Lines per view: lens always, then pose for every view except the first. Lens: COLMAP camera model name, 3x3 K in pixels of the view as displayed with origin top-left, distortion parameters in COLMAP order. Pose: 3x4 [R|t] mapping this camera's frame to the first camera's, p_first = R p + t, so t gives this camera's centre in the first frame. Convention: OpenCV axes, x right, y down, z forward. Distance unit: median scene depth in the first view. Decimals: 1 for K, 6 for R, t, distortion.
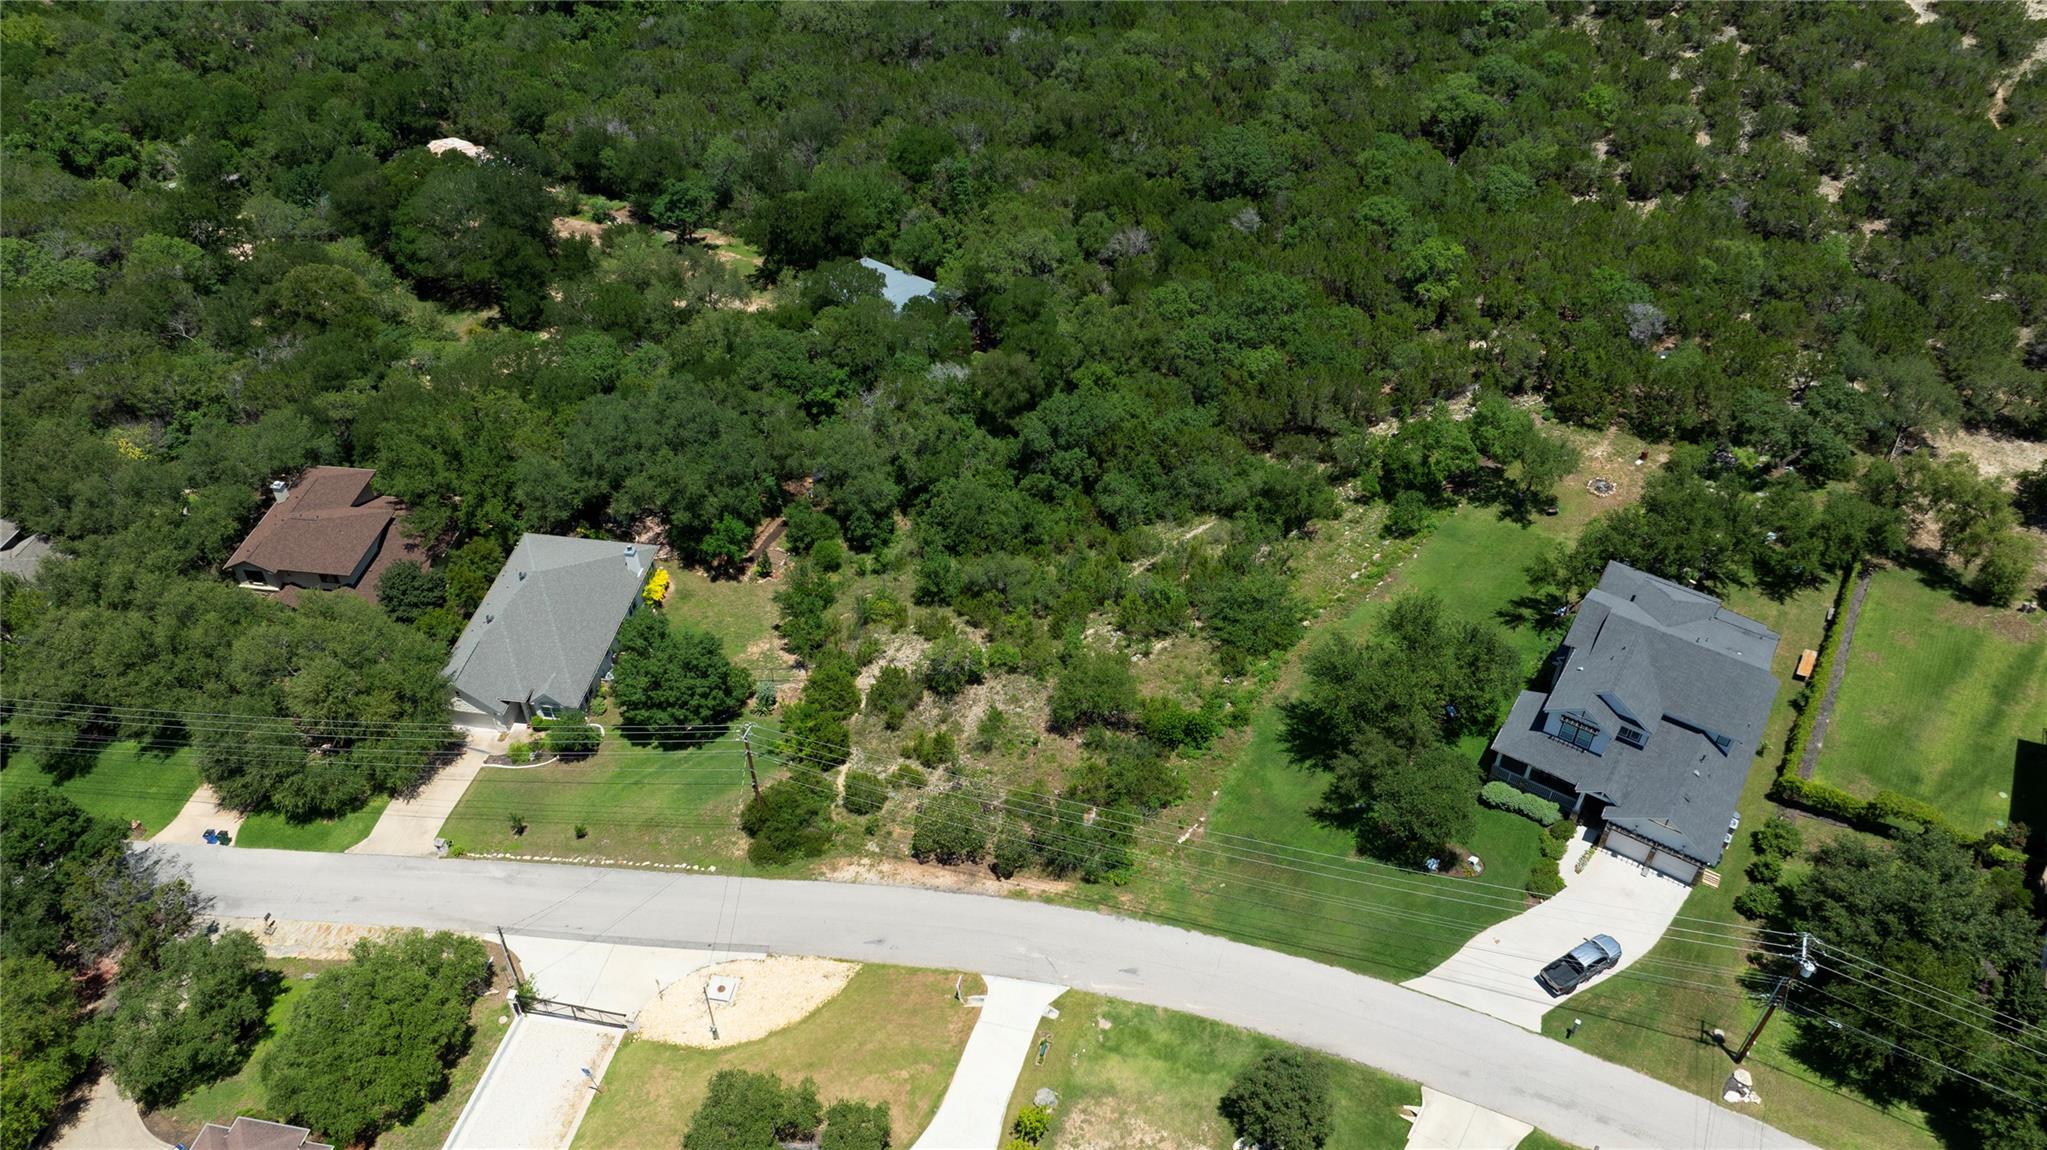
lens RADIAL K [[1440.4, 0, 1026.6], [0, 1440.4, 573.0], [0, 0, 1]] dist [-0.022451, -0.003408]
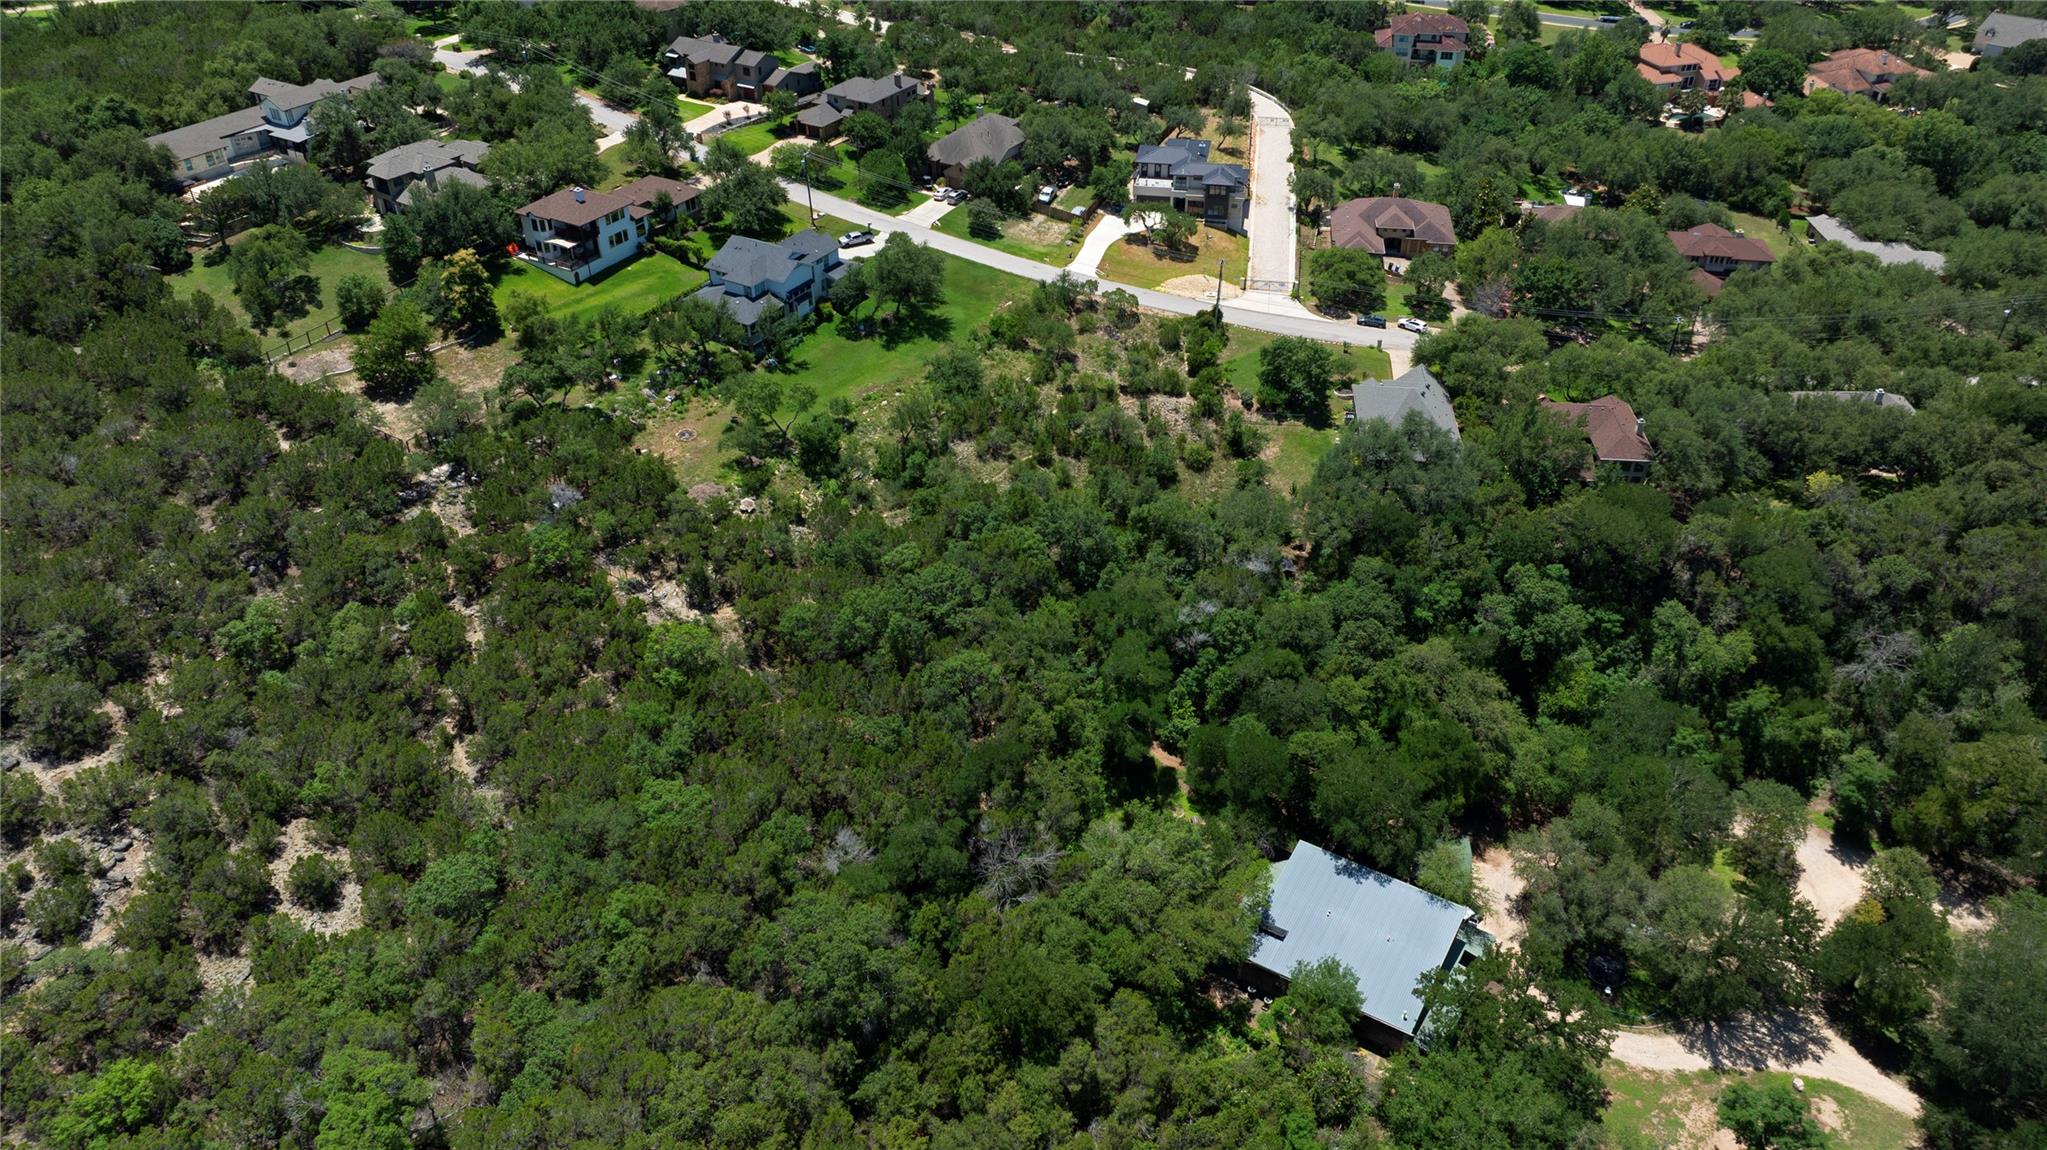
lens RADIAL K [[1440.4, 0, 1030.1], [0, 1440.4, 571.4], [0, 0, 1]] dist [-0.022451, -0.003408]
pose [[-0.999331, 0.025385, -0.026310, 0.130273], [-0.019494, 0.238830, 0.970866, -1.593048], [0.030929, 0.970730, -0.238175, 1.708040]]
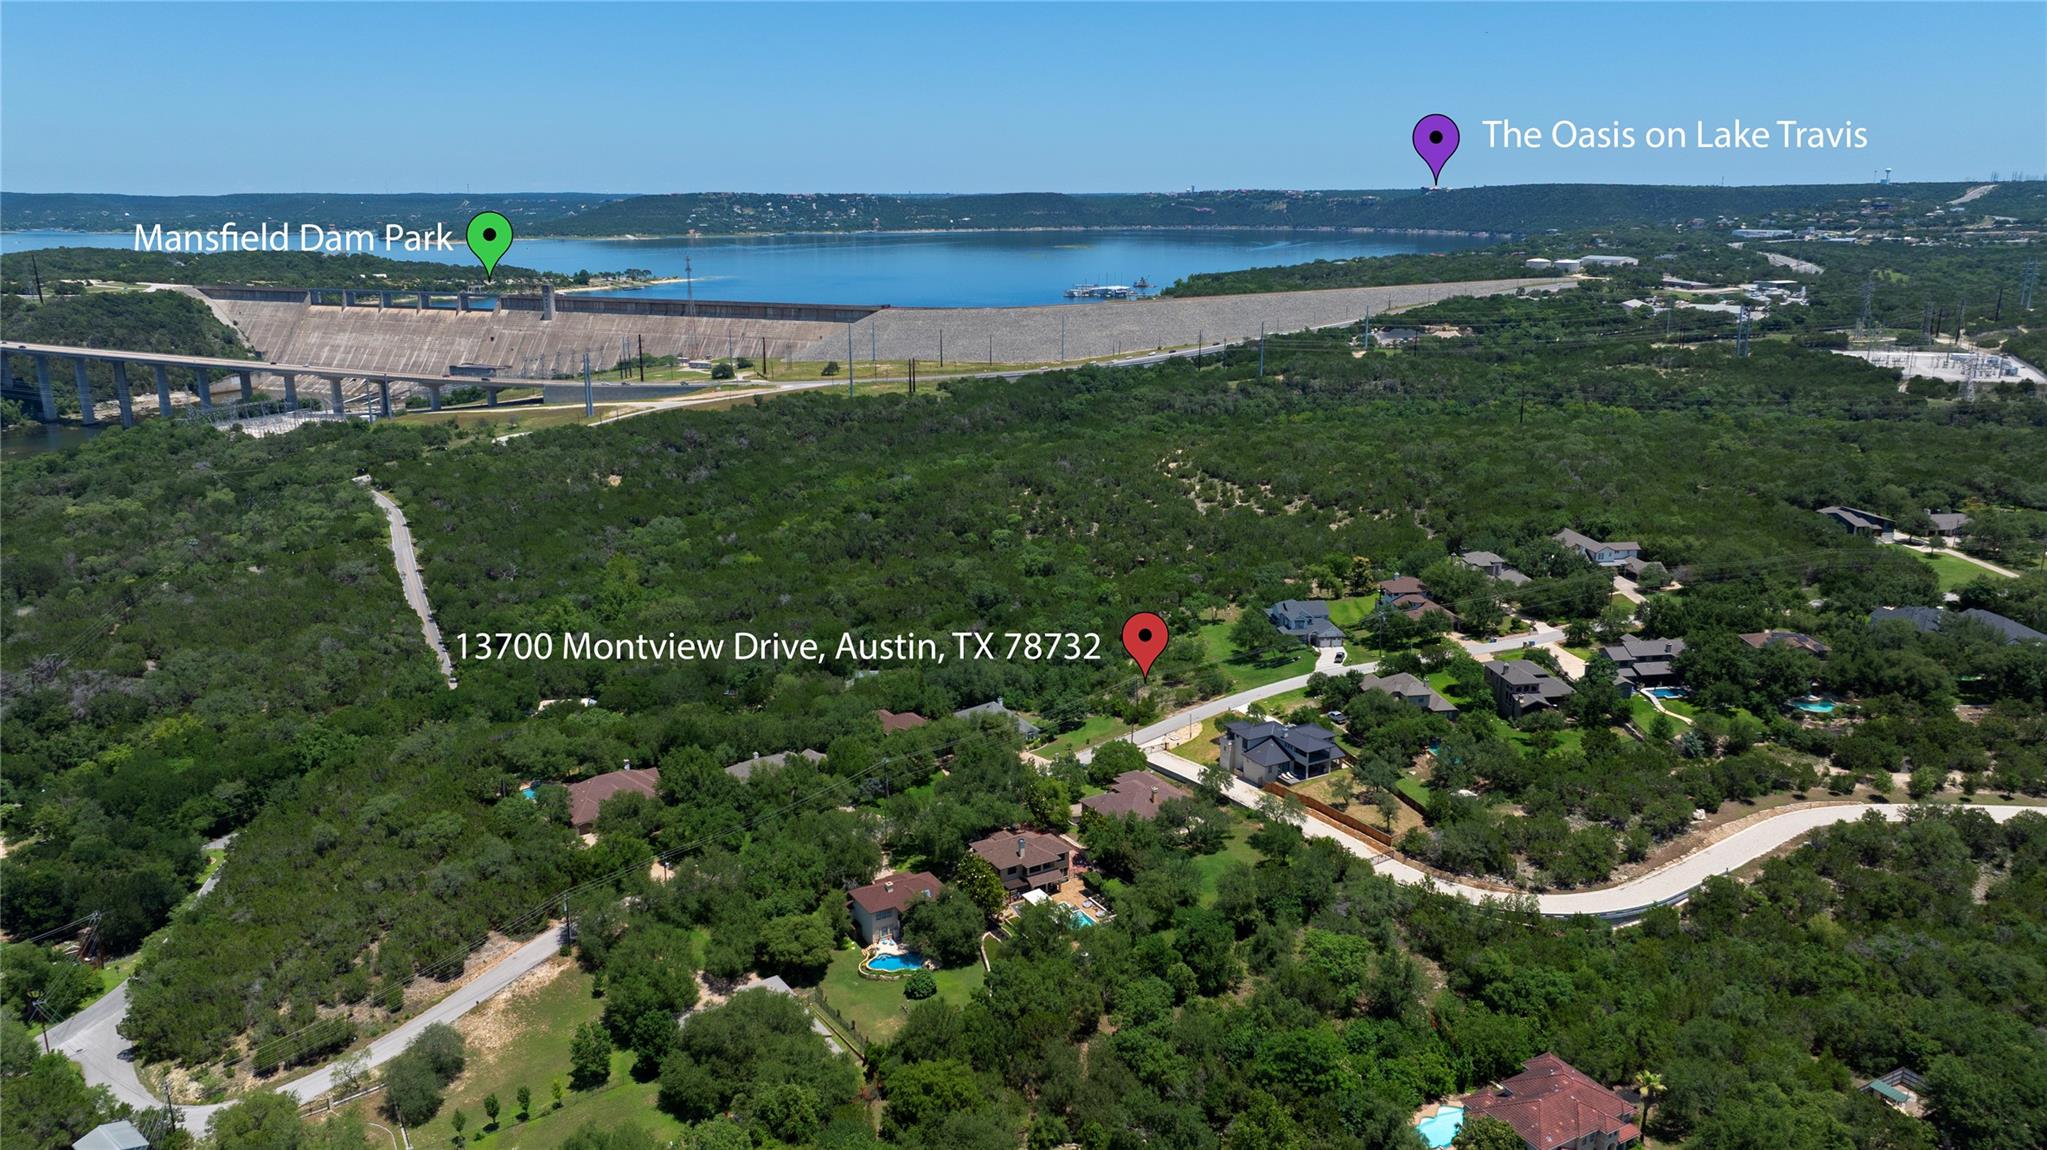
lens RADIAL K [[1440.4, 0, 1022.6], [0, 1440.4, 575.3], [0, 0, 1]] dist [-0.022451, -0.003408]
pose [[0.761150, -0.167854, 0.626478, -2.187124], [0.432476, 0.851192, -0.297382, 0.704260], [-0.483337, 0.497289, 0.720478, -1.249735]]
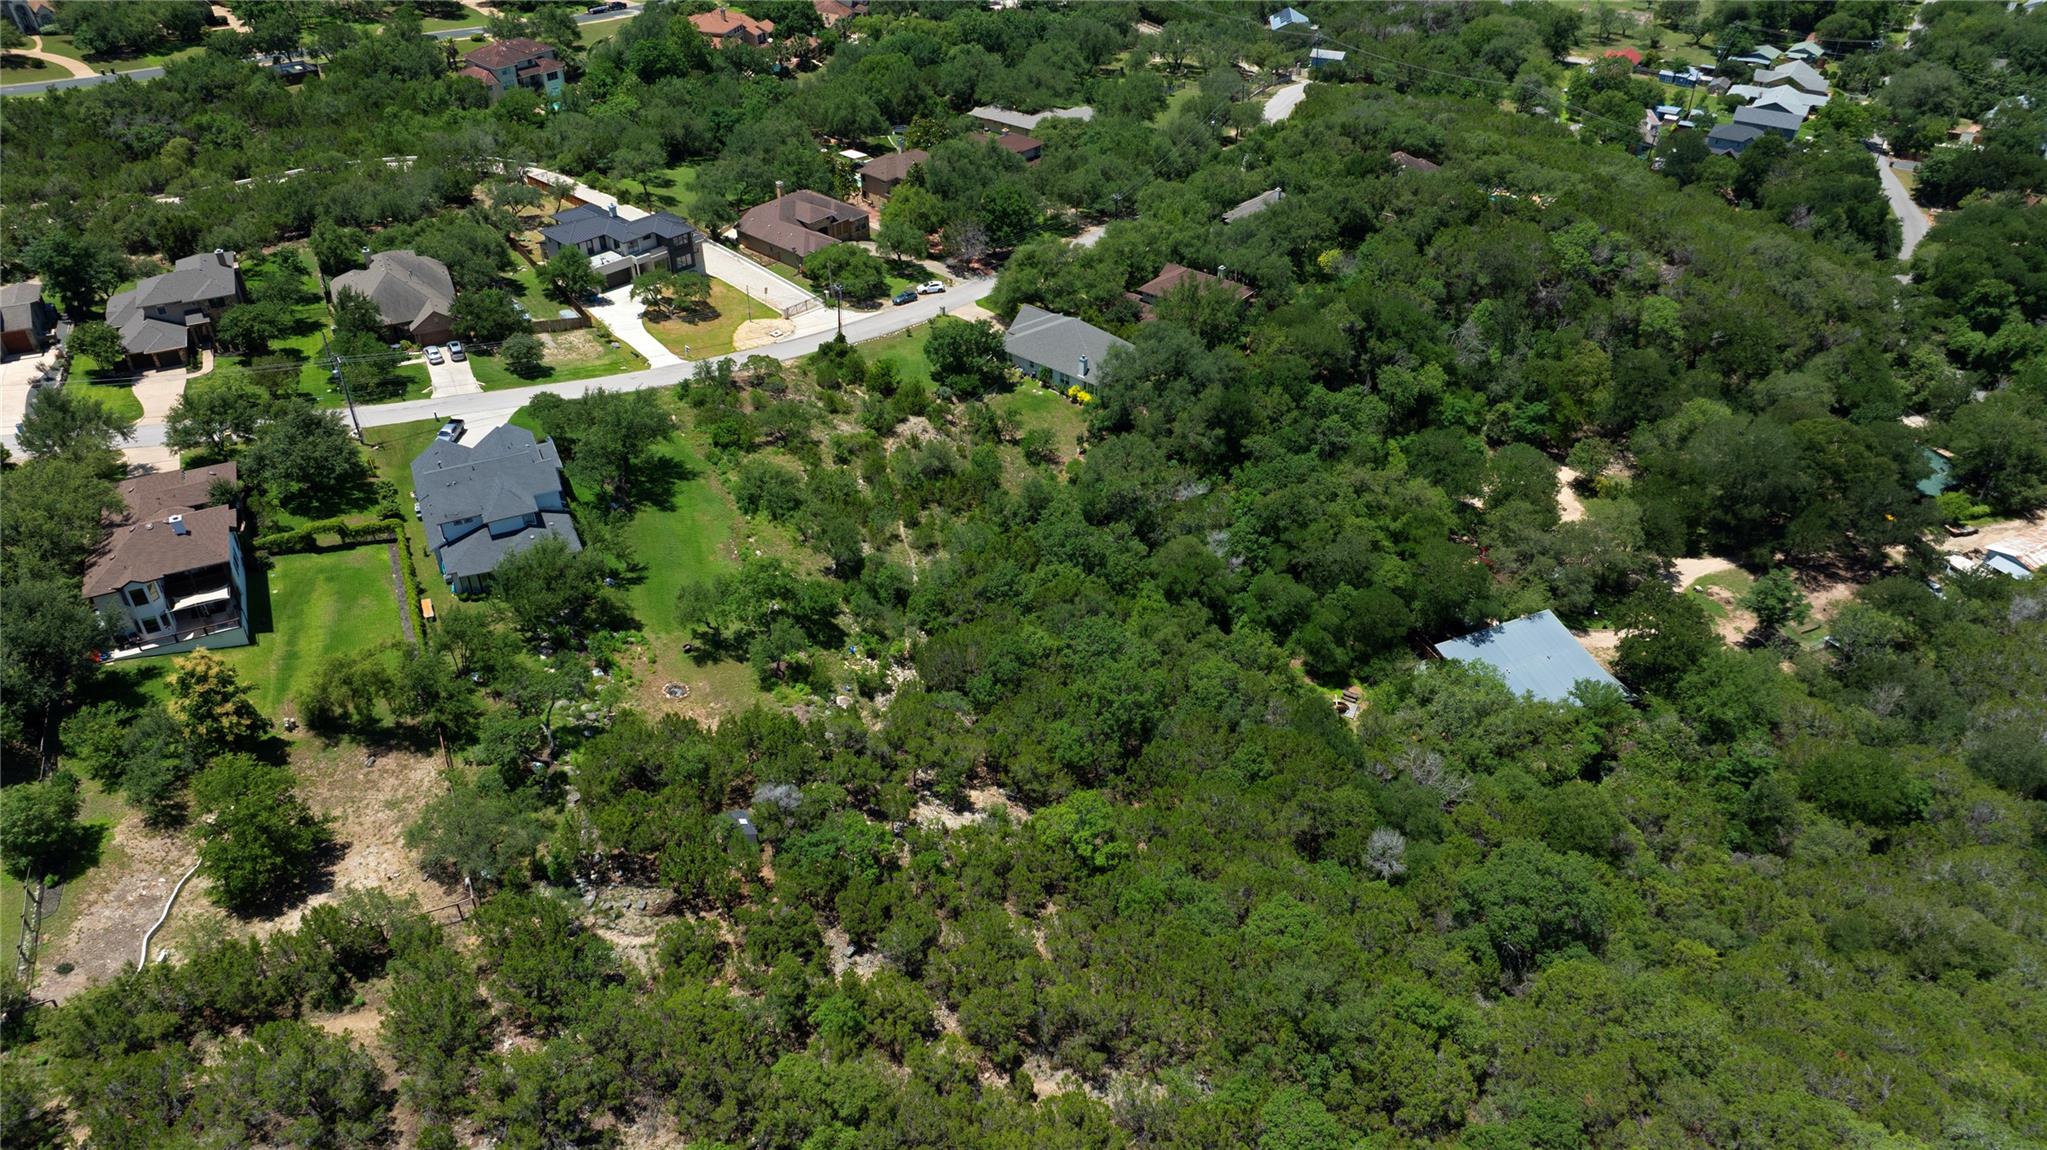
lens RADIAL K [[1440.4, 0, 1030.0], [0, 1440.4, 579.2], [0, 0, 1]] dist [-0.022451, -0.003408]
pose [[-0.527028, 0.496589, -0.689667, 1.113883], [-0.555096, 0.413341, 0.721815, -1.173768], [0.643513, 0.763248, 0.057812, 1.219307]]
